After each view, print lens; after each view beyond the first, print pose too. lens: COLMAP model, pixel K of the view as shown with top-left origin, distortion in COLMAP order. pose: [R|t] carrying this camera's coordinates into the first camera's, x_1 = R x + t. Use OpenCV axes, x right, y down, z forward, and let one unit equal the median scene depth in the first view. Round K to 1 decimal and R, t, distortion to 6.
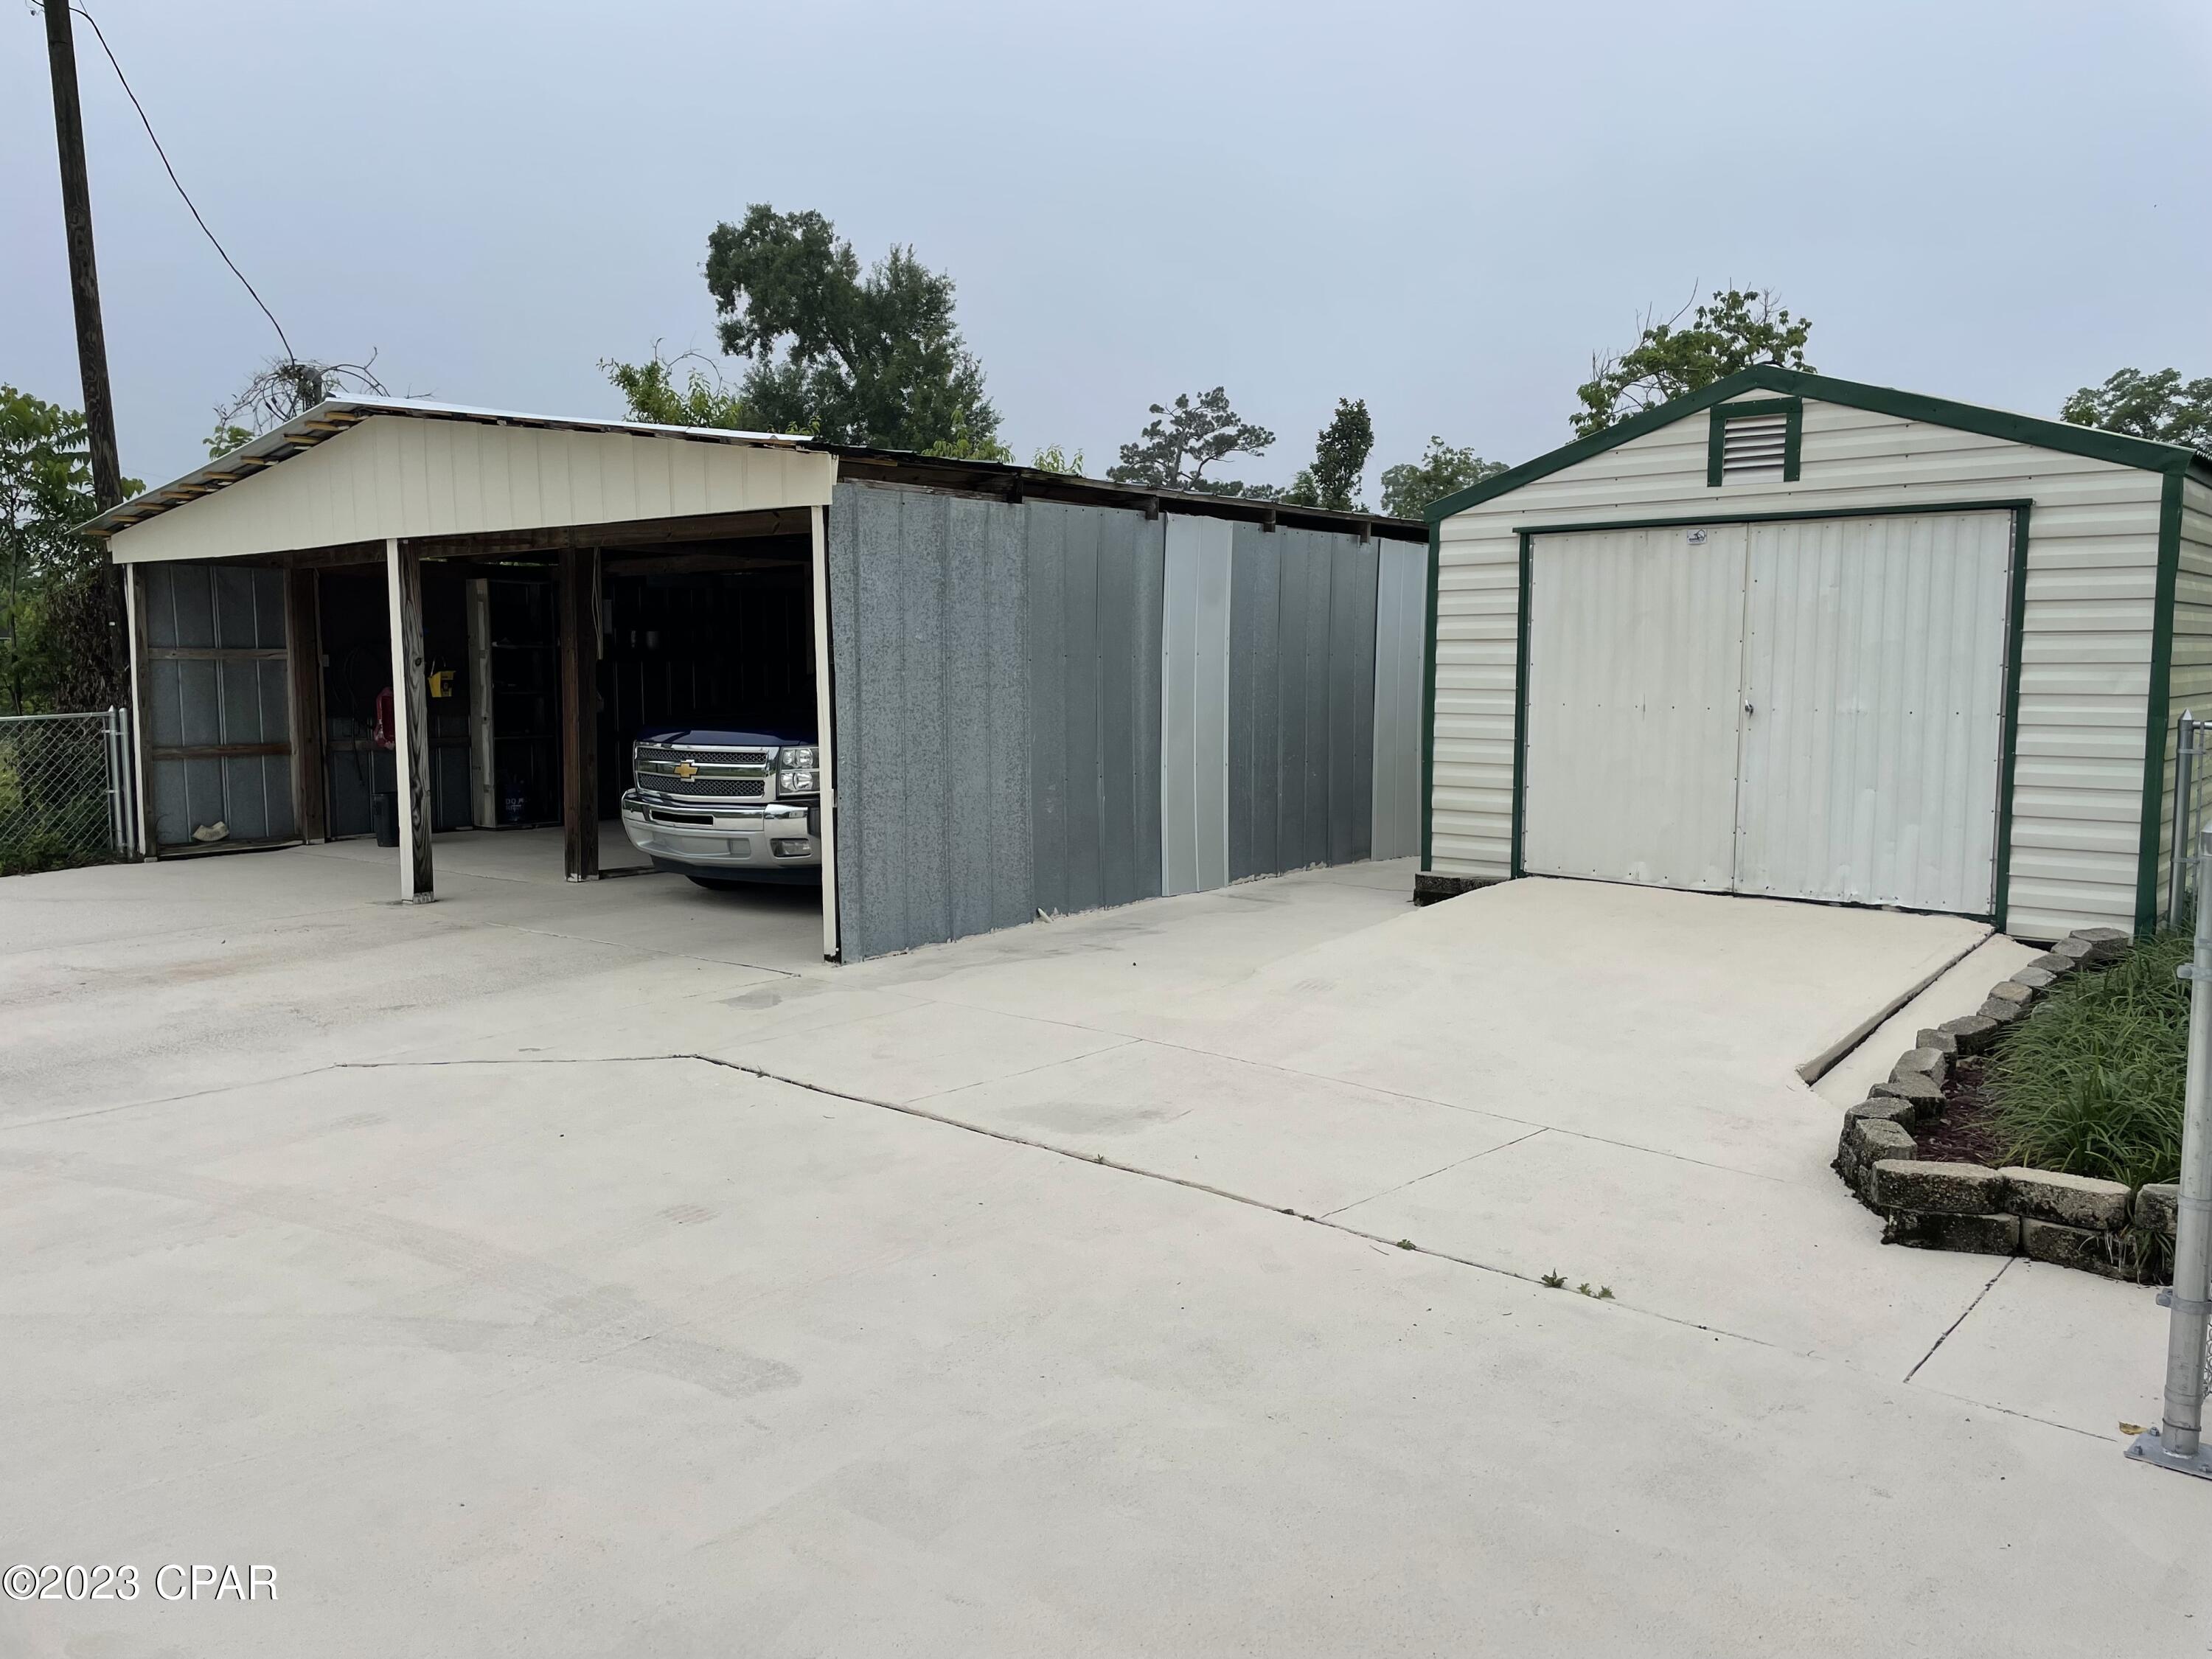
lens RADIAL K [[1625.7, 0, 1115.1], [0, 1625.7, 804.0], [0, 0, 1]] dist [0.091198, -0.108721]
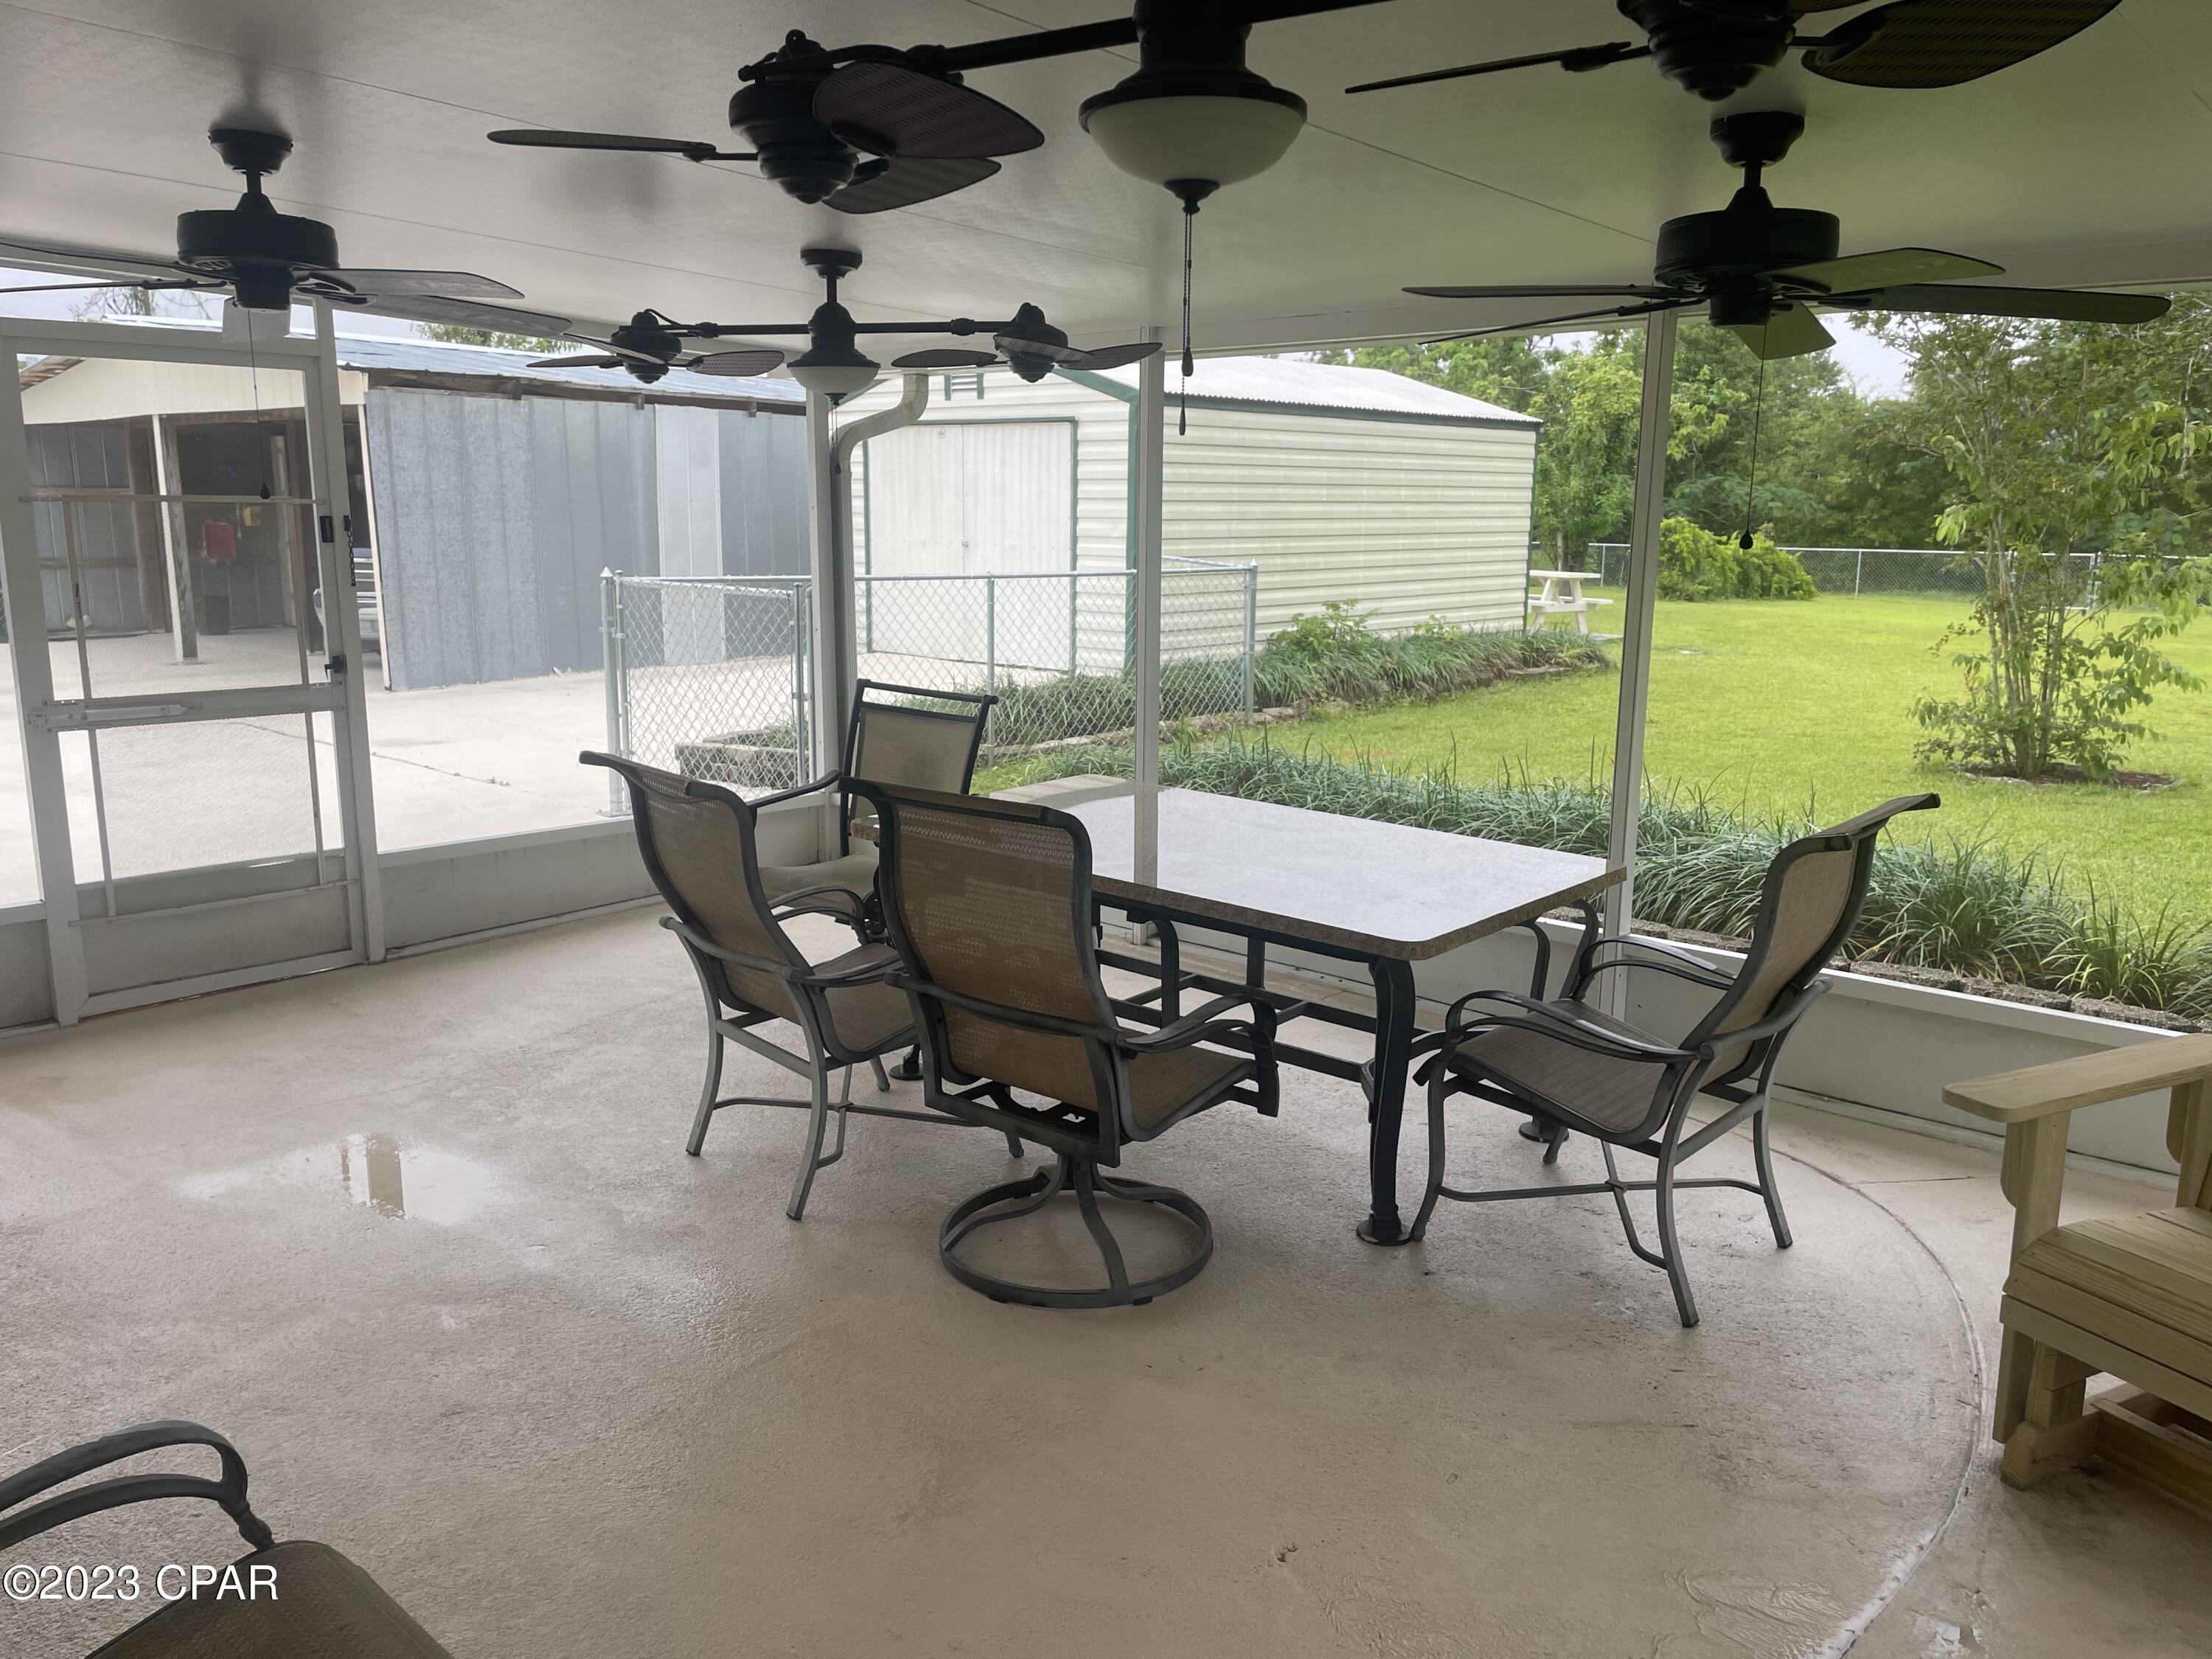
lens RADIAL K [[1642.4, 0, 1106.0], [0, 1642.4, 829.5], [0, 0, 1]] dist [0.079801, -0.112490]
pose [[0.999576, 0.018035, -0.022840, 0.556826], [-0.015536, 0.994326, 0.105231, 0.047194], [0.024608, -0.104832, 0.994185, -0.611971]]
